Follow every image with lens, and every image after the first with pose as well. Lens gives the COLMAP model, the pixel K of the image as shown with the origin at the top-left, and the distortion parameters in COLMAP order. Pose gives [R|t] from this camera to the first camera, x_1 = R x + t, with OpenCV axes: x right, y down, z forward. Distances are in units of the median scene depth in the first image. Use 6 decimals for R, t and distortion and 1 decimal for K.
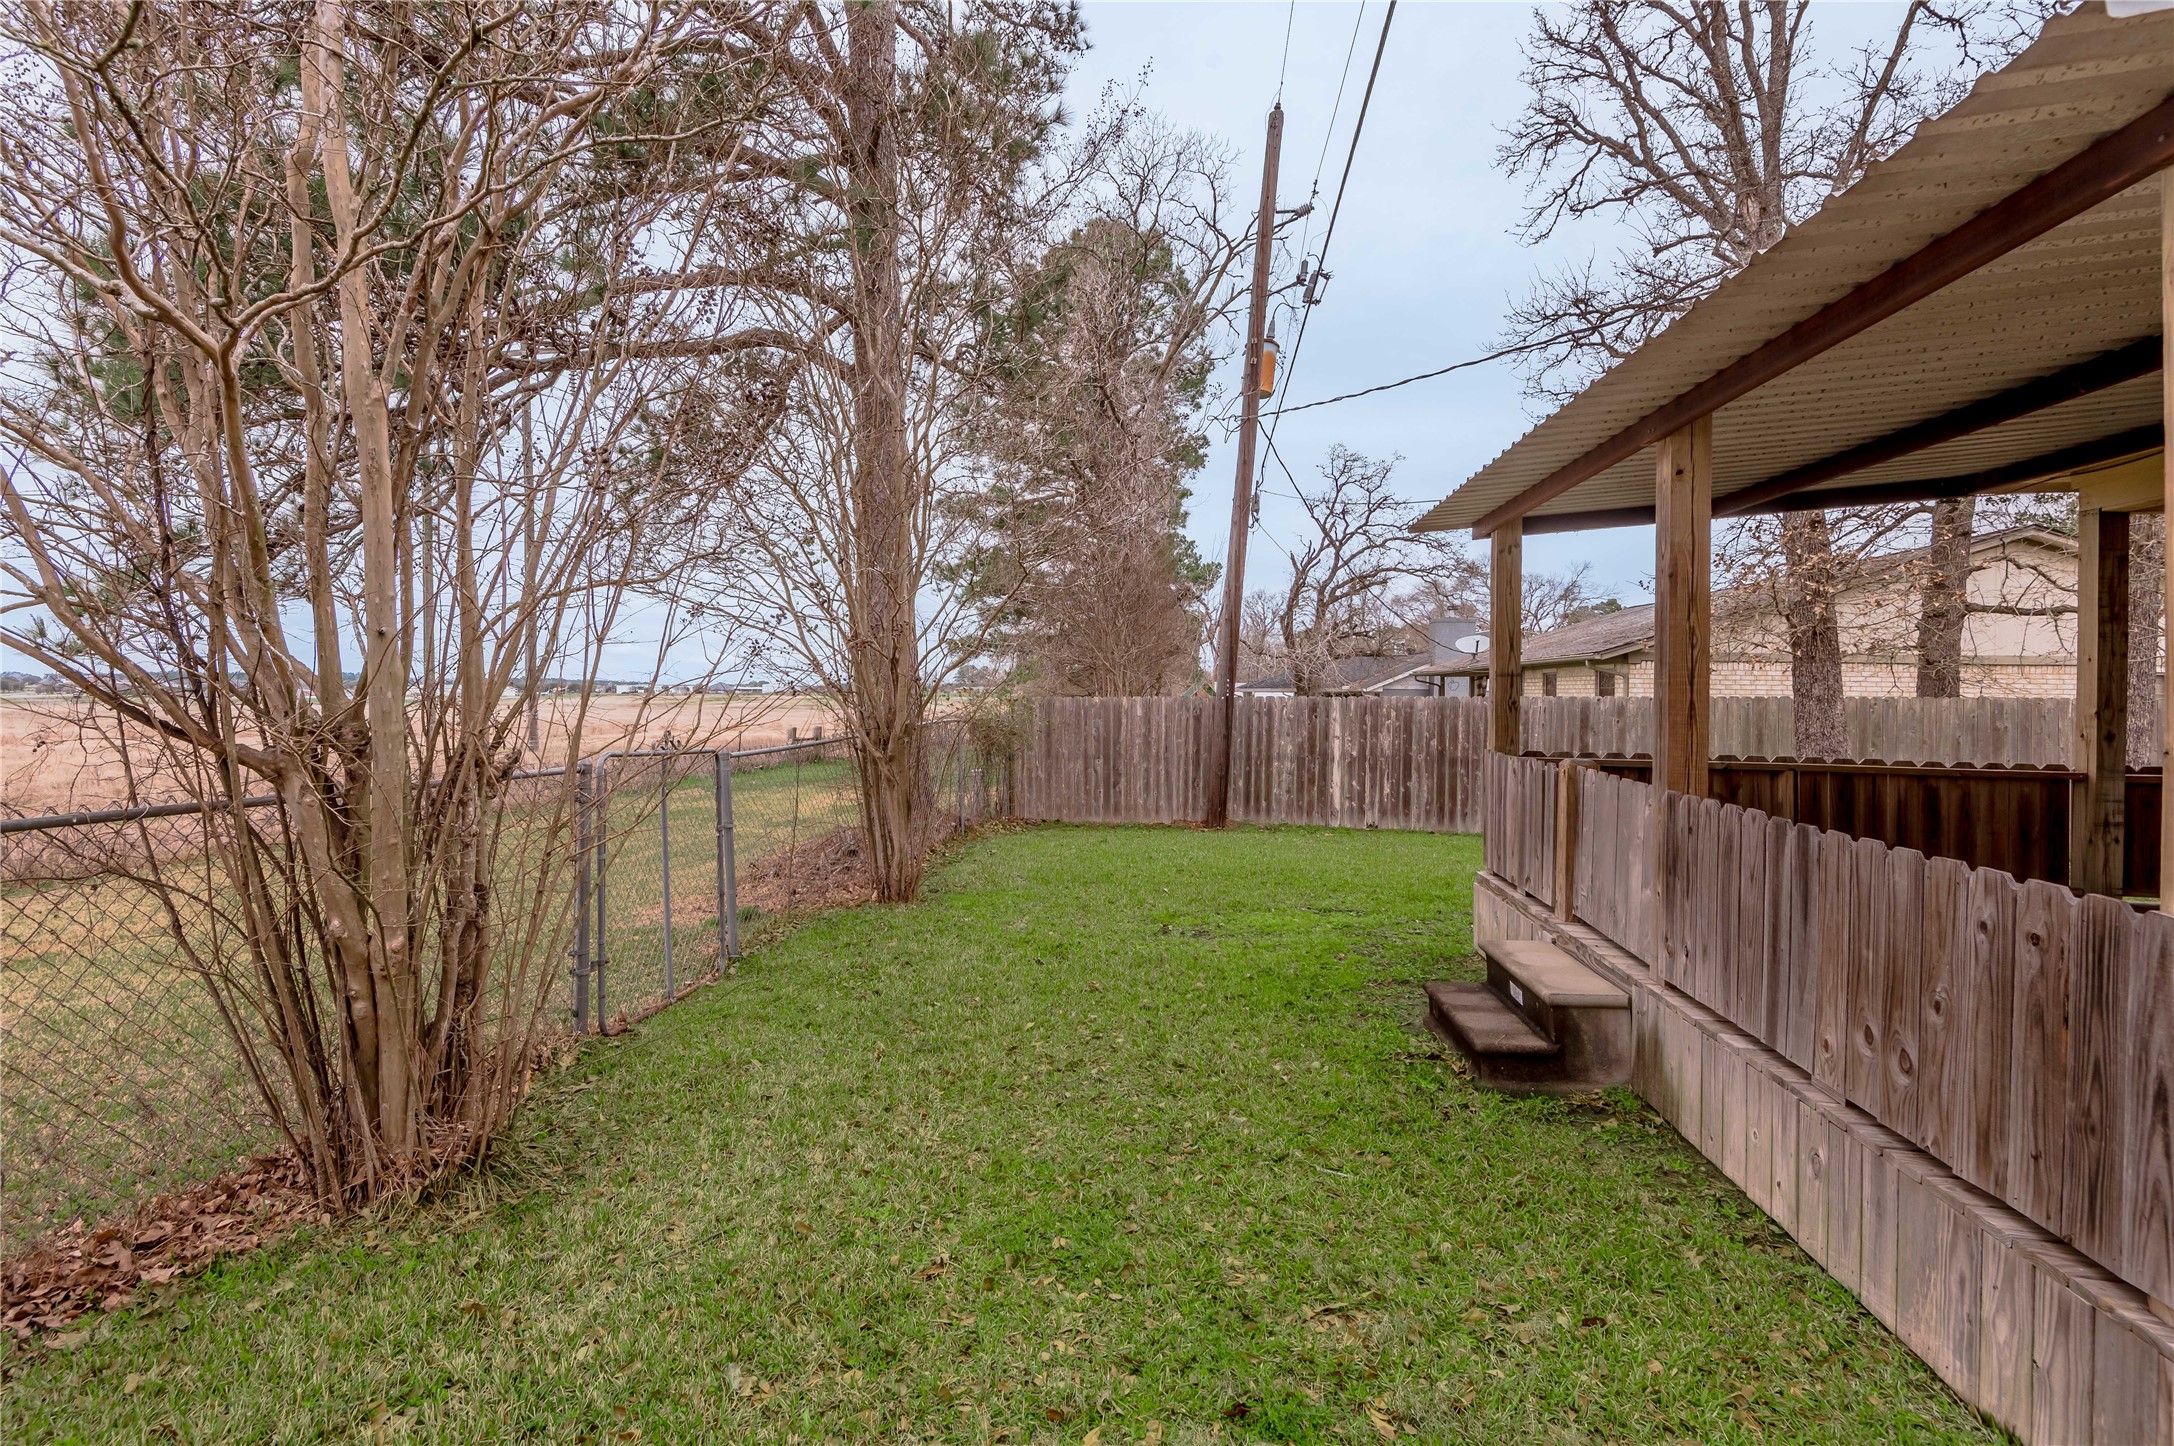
lens RADIAL K [[1013.9, 0, 1079.0], [0, 1013.9, 703.3], [0, 0, 1]] dist [0.001343, -0.001663]
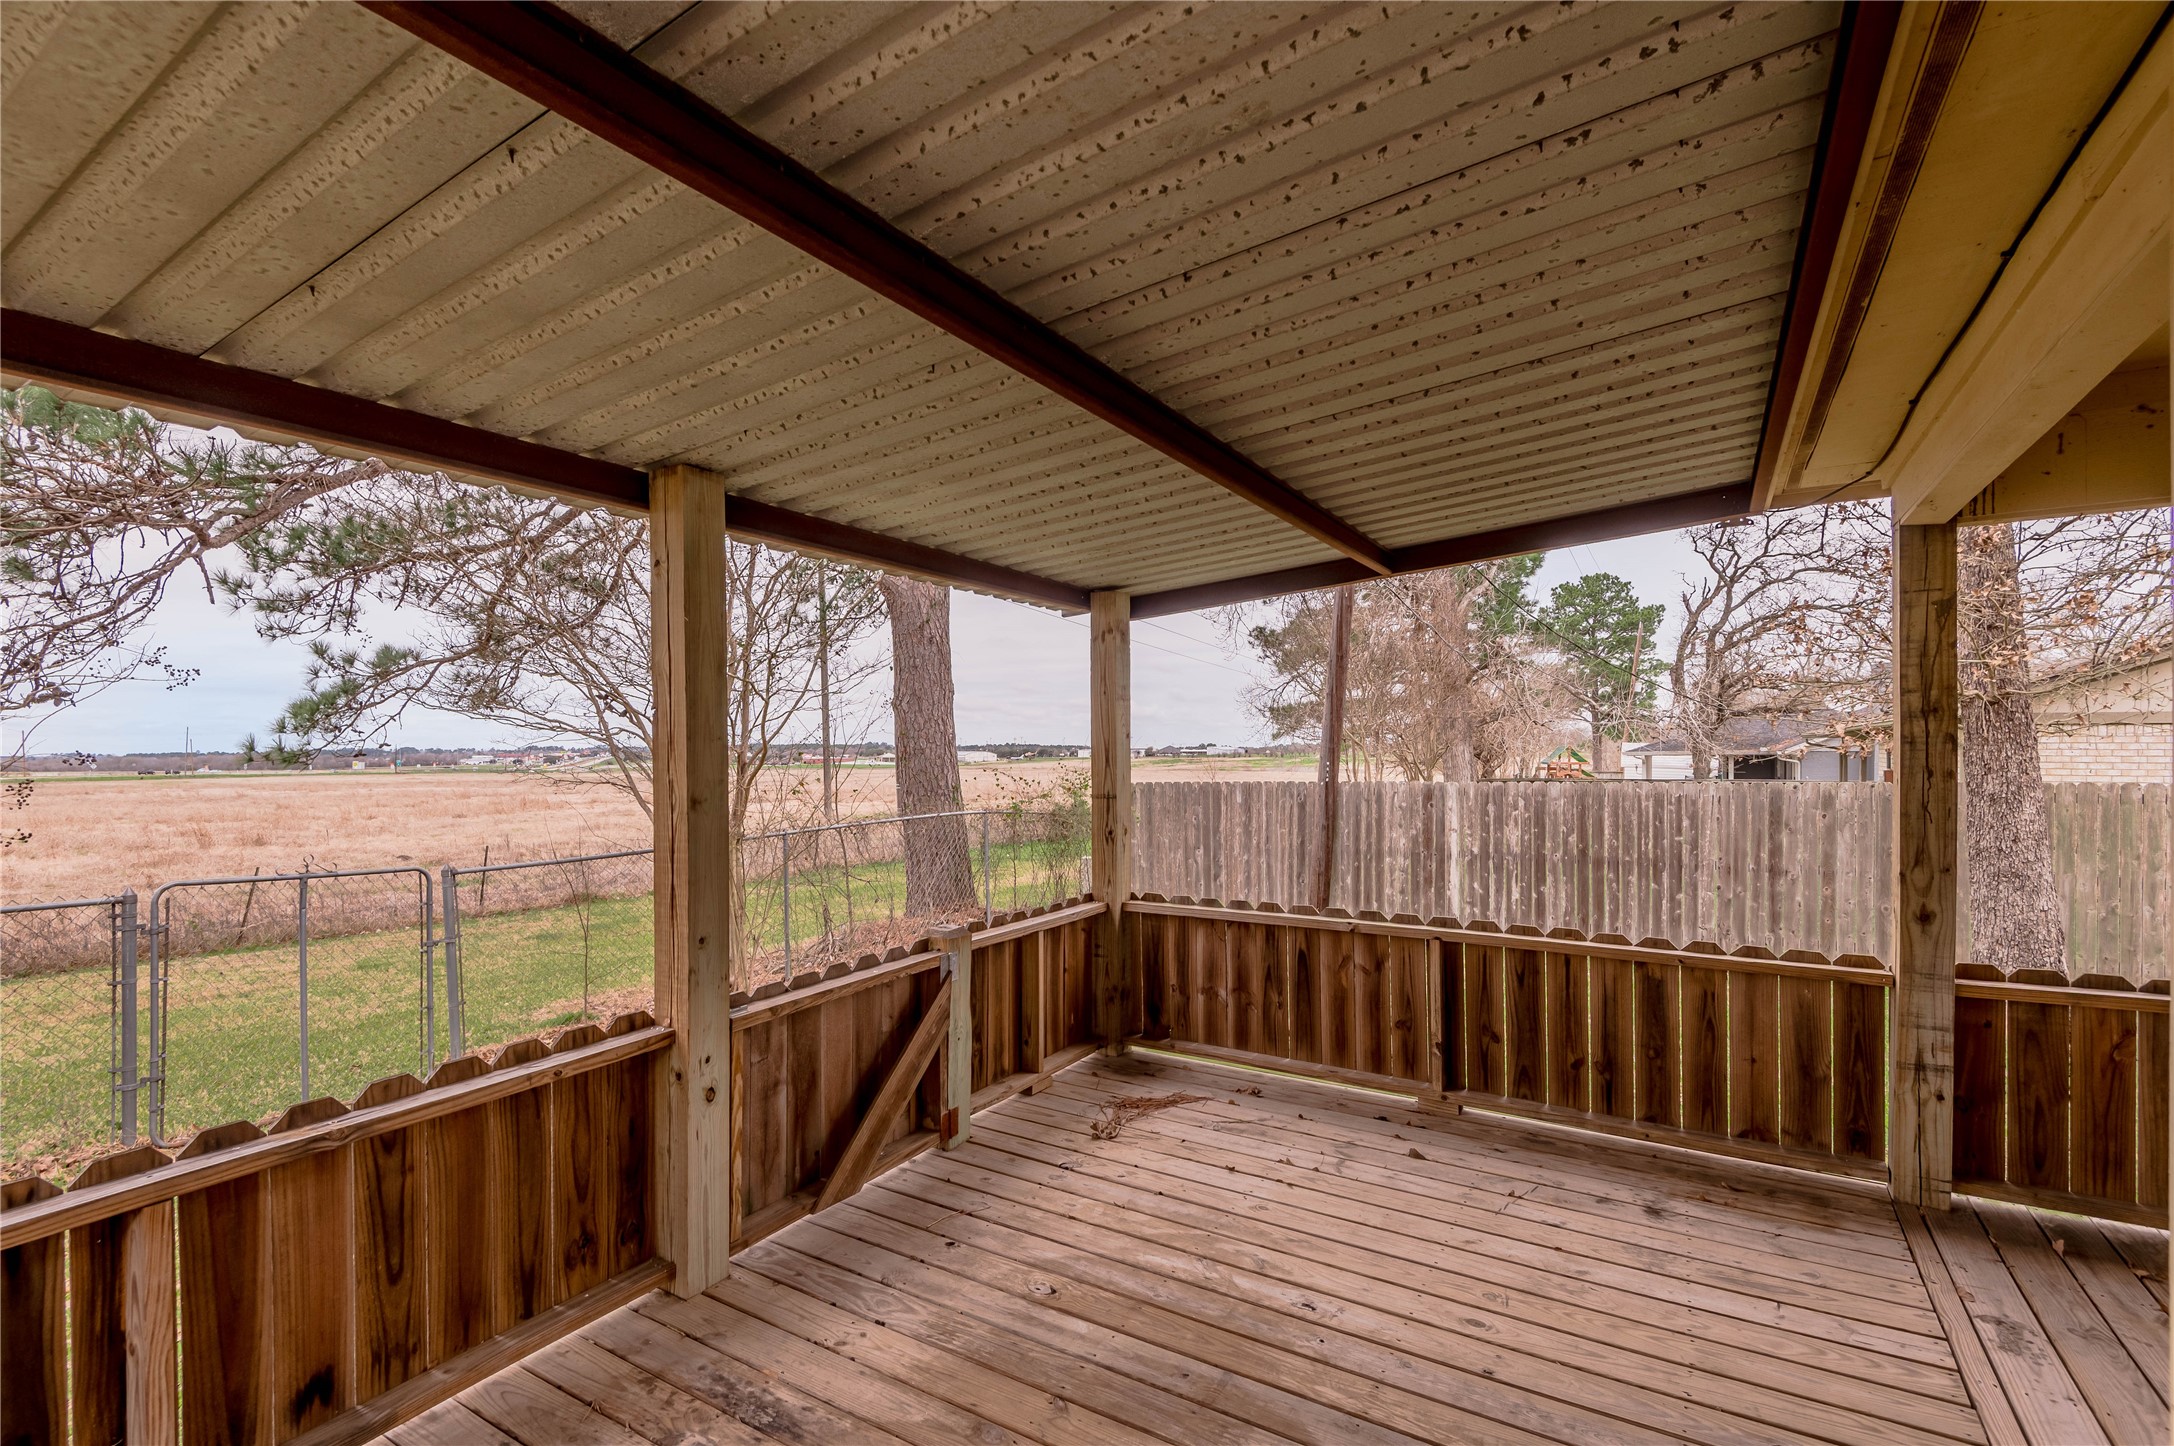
lens RADIAL K [[1013.9, 0, 1096.9], [0, 1013.9, 743.7], [0, 0, 1]] dist [0.001343, -0.001663]
pose [[0.933440, -0.017791, -0.358293, 0.281857], [0.009314, 0.999635, -0.025372, -0.019995], [0.358613, 0.020346, 0.933264, 0.101694]]
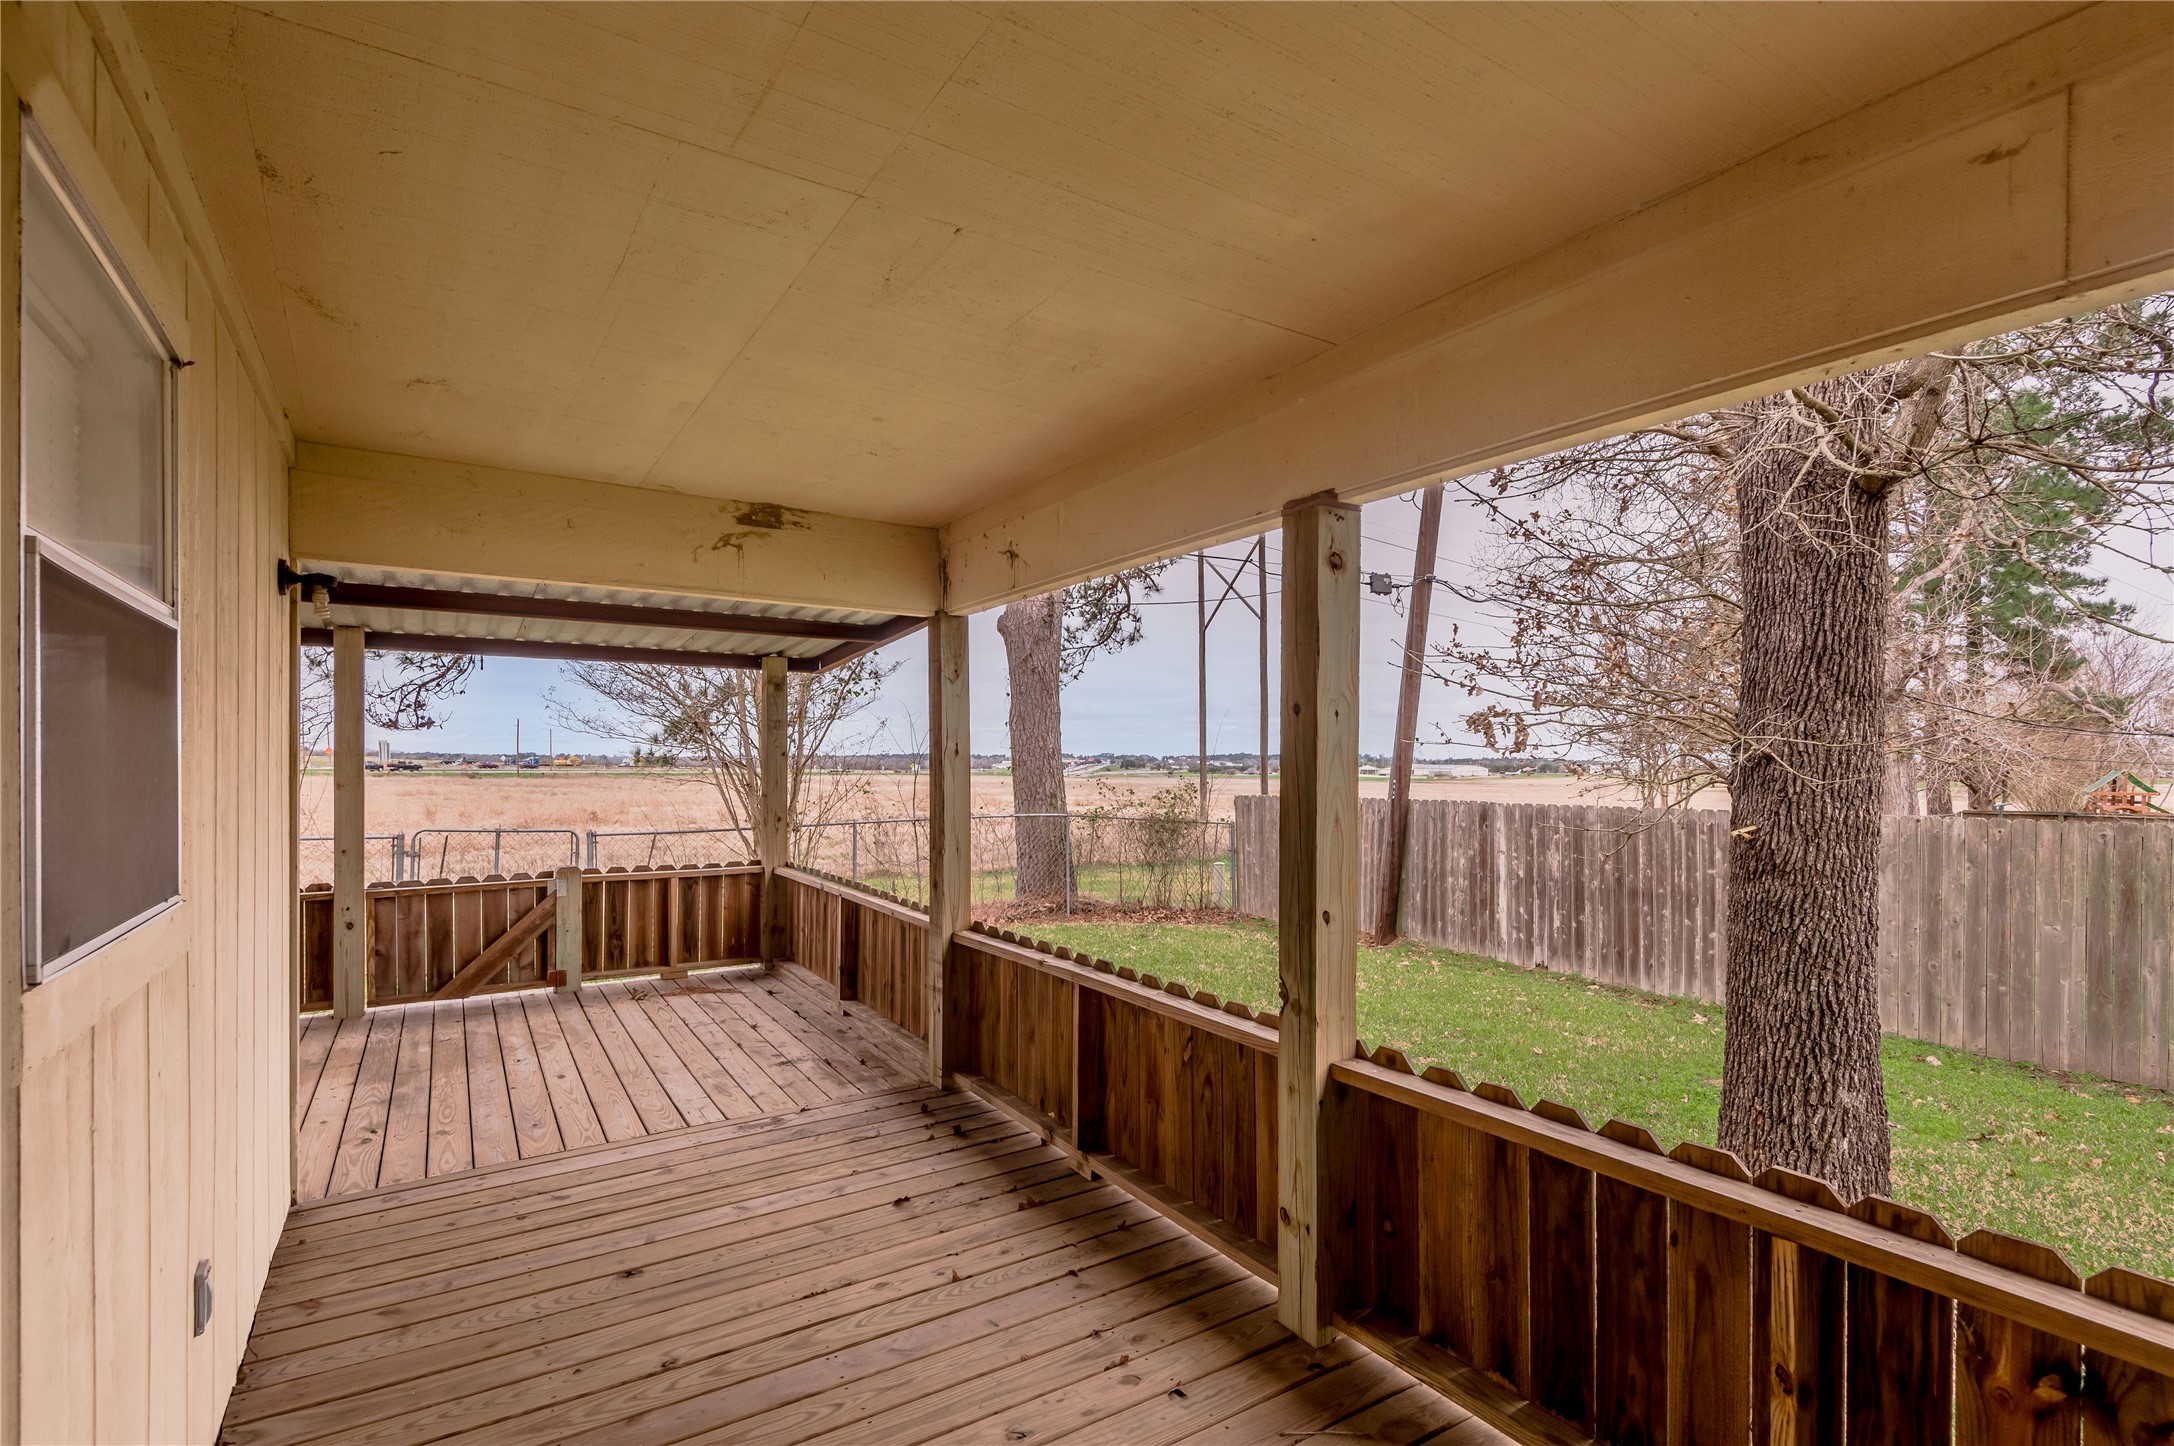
lens RADIAL K [[1013.9, 0, 1099.4], [0, 1013.9, 732.0], [0, 0, 1]] dist [0.001343, -0.001663]
pose [[0.707348, -0.022091, -0.706521, 0.611866], [-0.016923, 0.998696, -0.048170, -0.019313], [0.706663, 0.046029, 0.706051, 0.177340]]
